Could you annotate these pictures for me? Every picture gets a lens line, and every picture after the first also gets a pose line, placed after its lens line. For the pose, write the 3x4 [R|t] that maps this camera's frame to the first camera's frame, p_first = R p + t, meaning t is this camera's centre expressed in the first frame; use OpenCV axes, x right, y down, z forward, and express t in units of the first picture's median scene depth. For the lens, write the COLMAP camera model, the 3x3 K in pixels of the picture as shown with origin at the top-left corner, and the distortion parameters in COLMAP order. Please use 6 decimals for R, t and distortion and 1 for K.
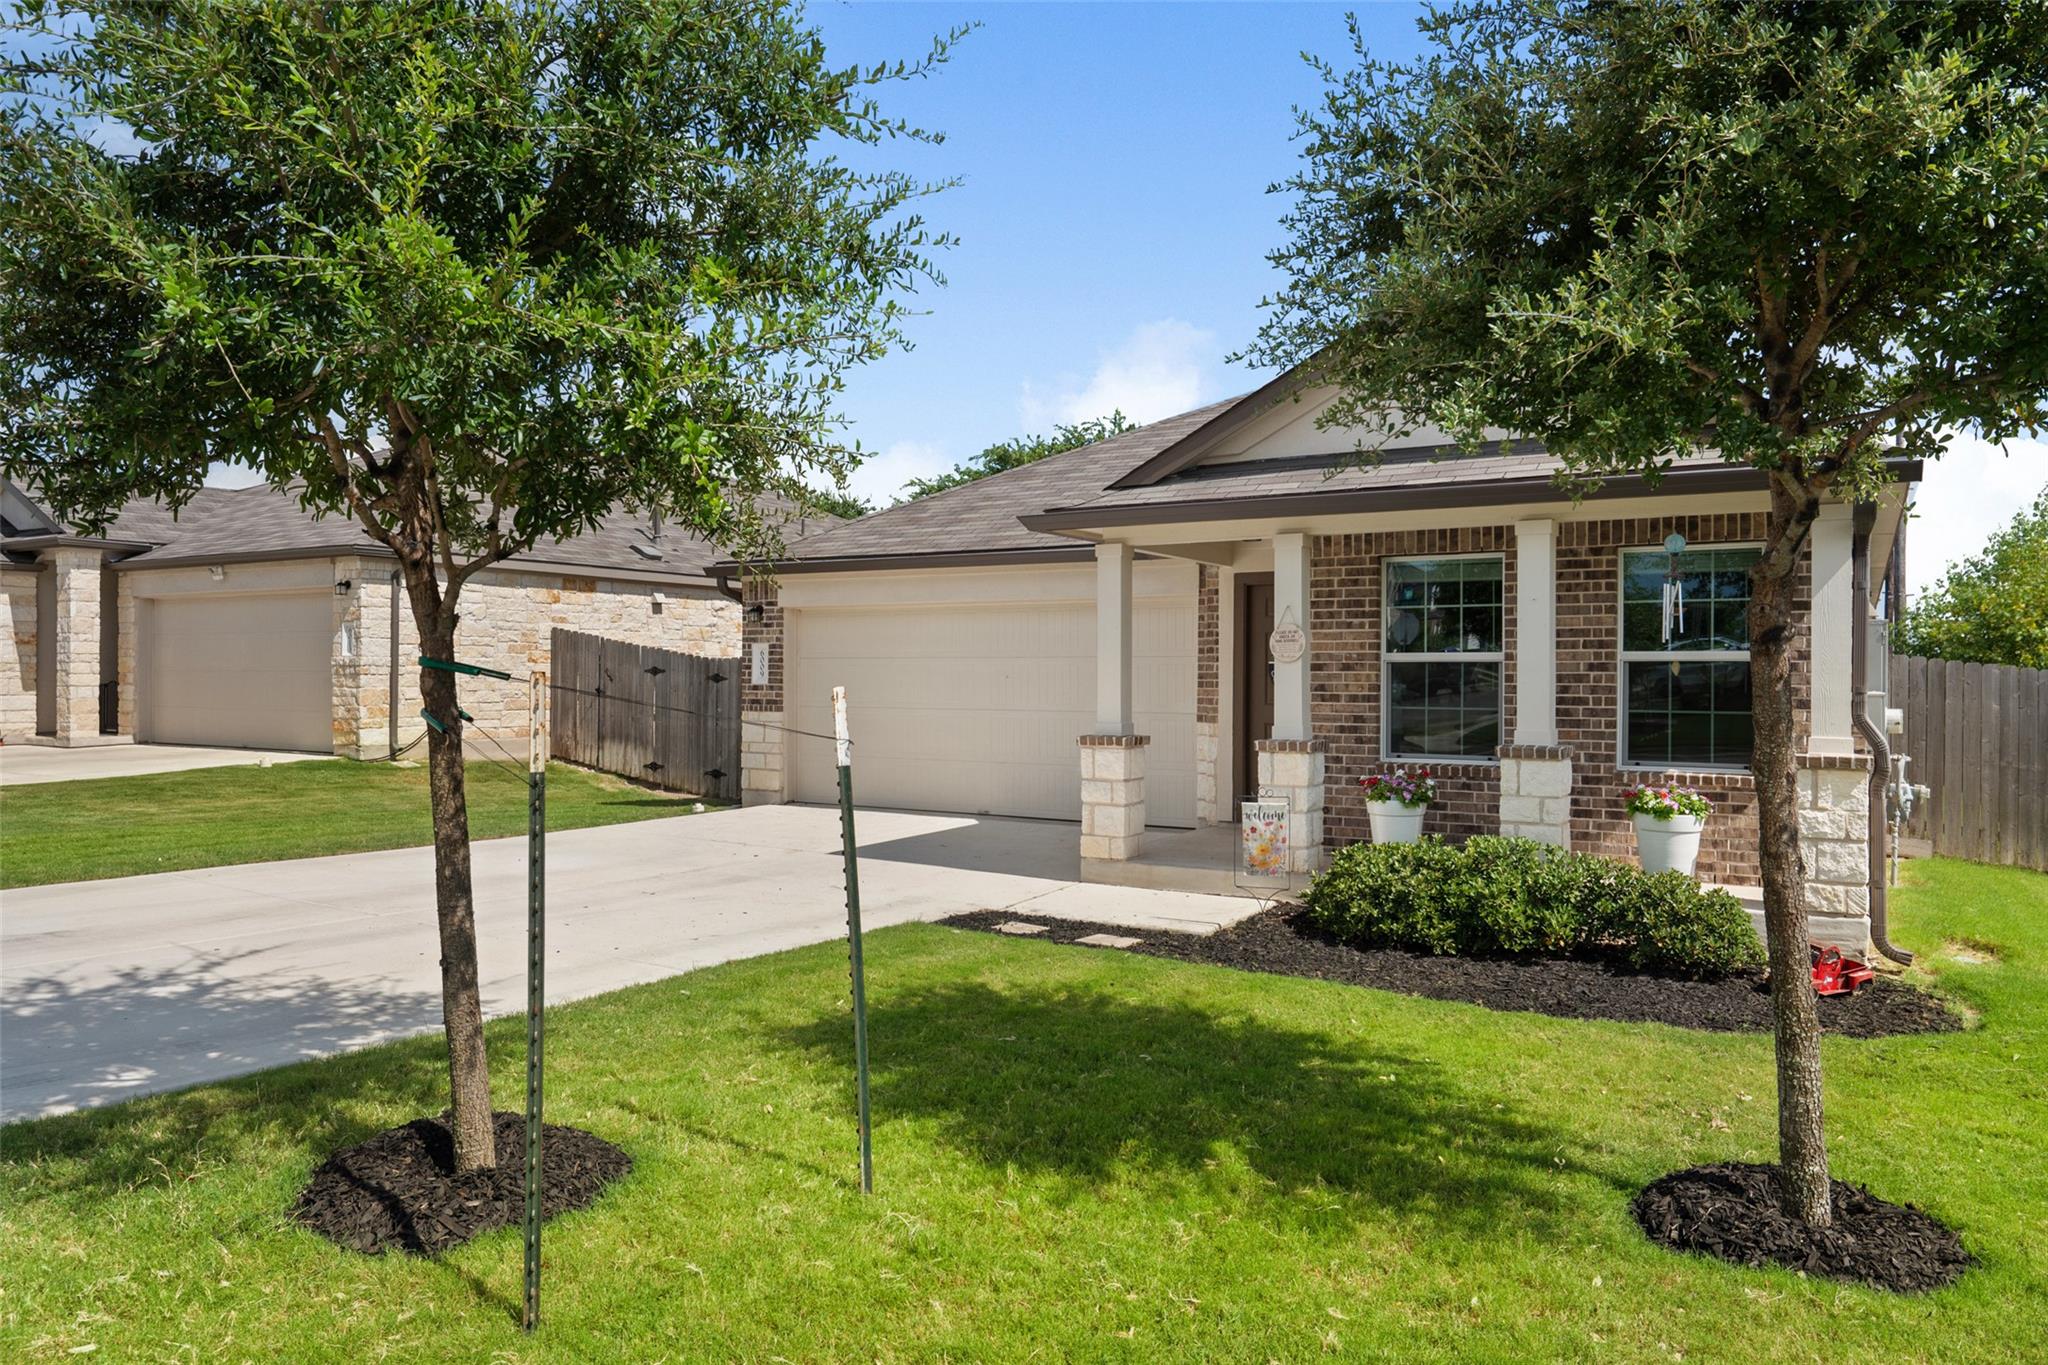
lens RADIAL K [[1499.1, 0, 1021.8], [0, 1499.1, 679.7], [0, 0, 1]] dist [-0.011044, -0.000851]
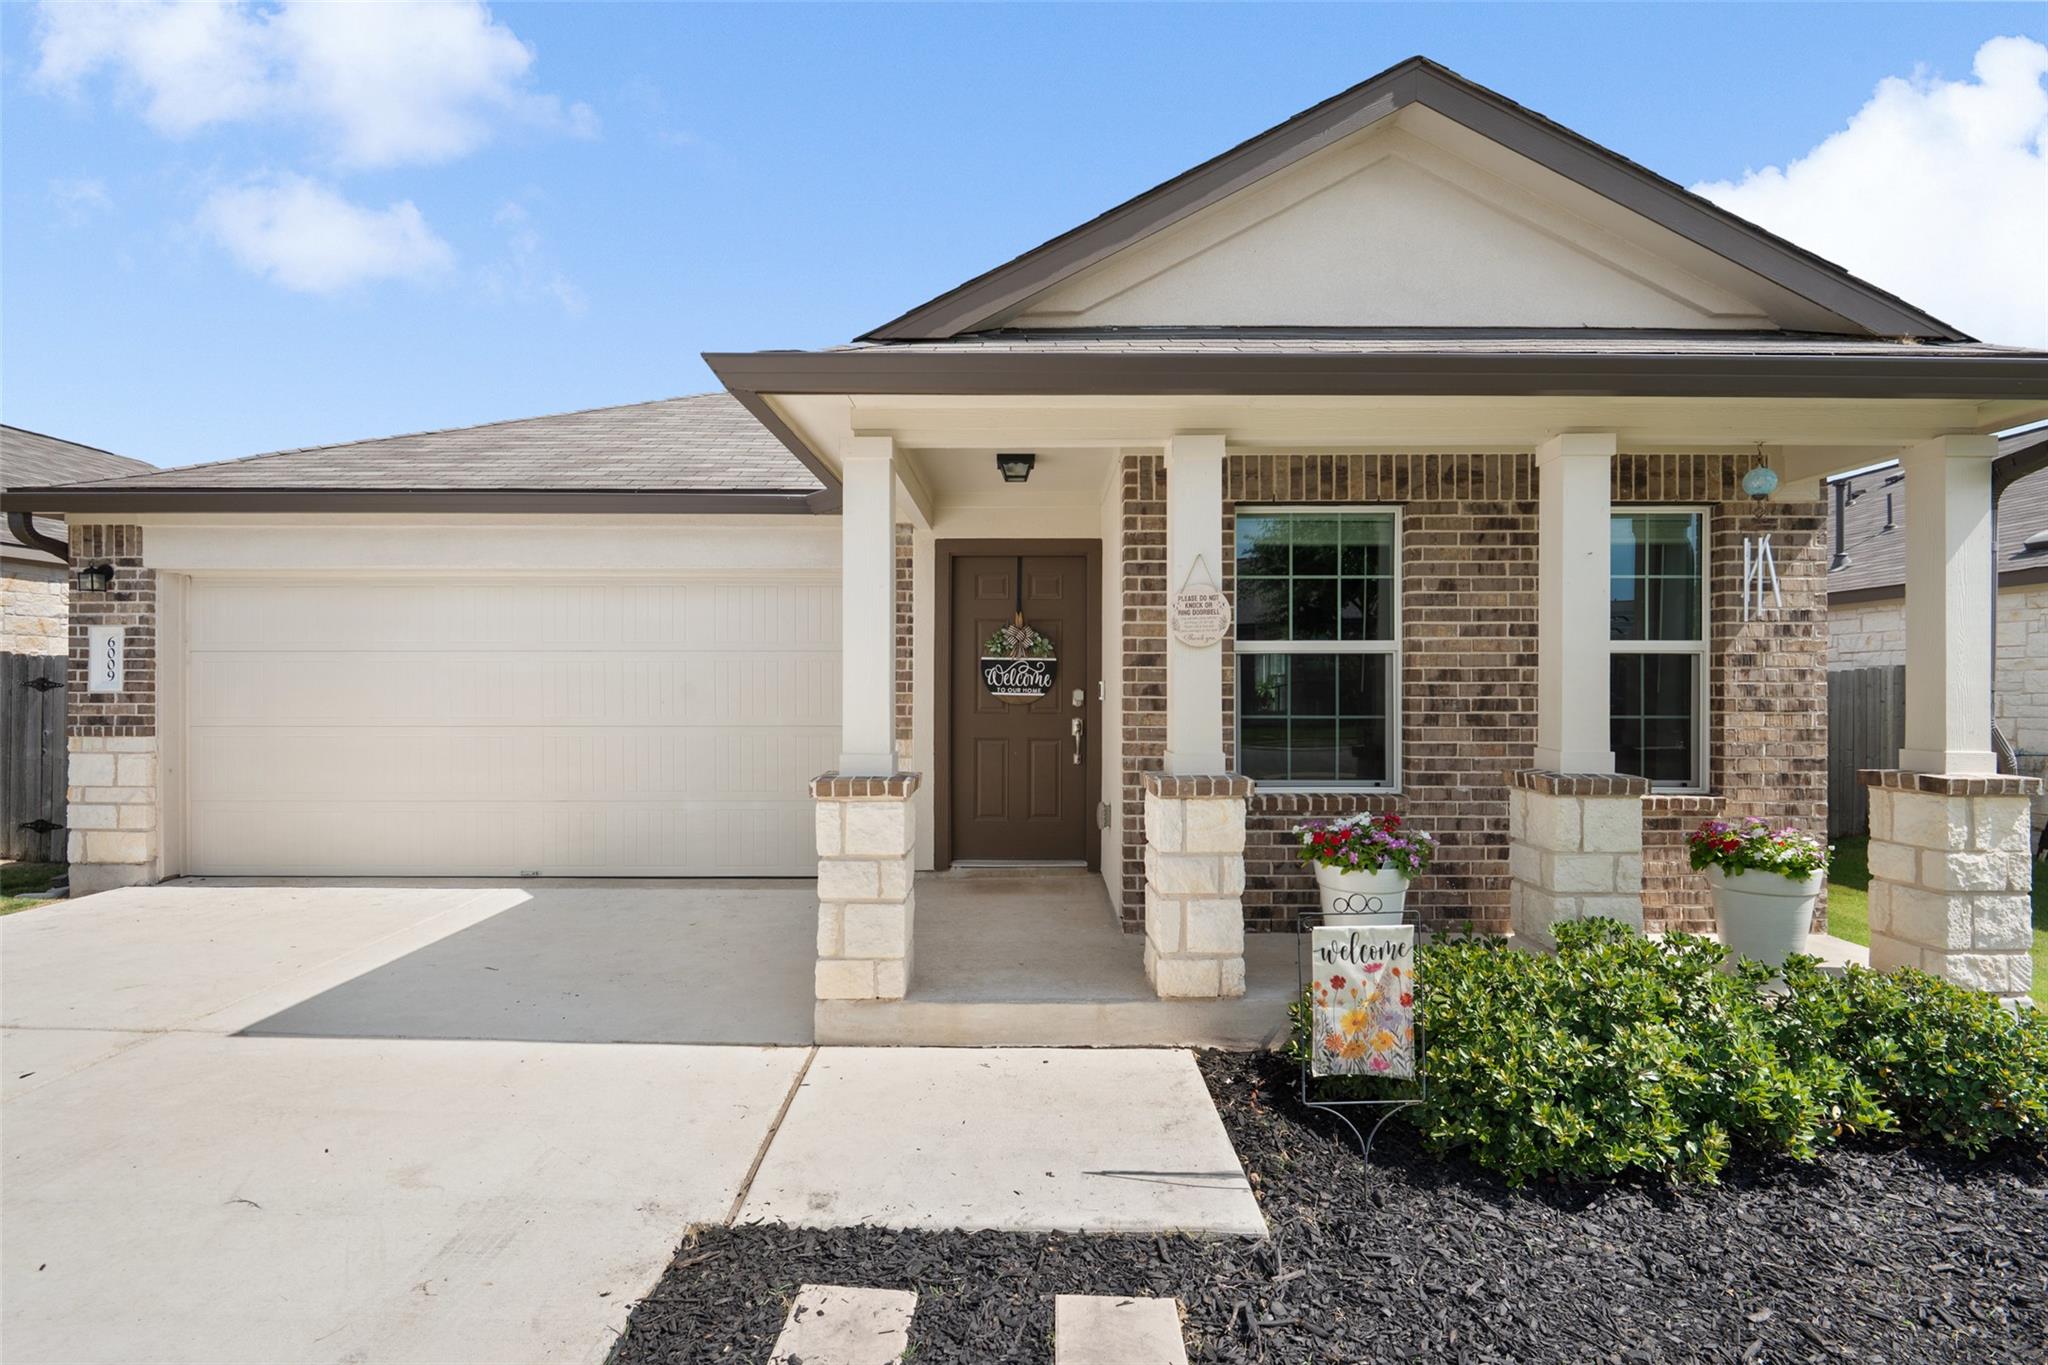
lens RADIAL K [[933.5, 0, 1023.2], [0, 933.5, 687.2], [0, 0, 1]] dist [0.003227, -0.007626]
pose [[0.851607, -0.003518, 0.524169, -0.076063], [0.004529, 0.999990, -0.000648, 0.004022], [-0.524162, 0.002926, 0.851614, 0.673320]]
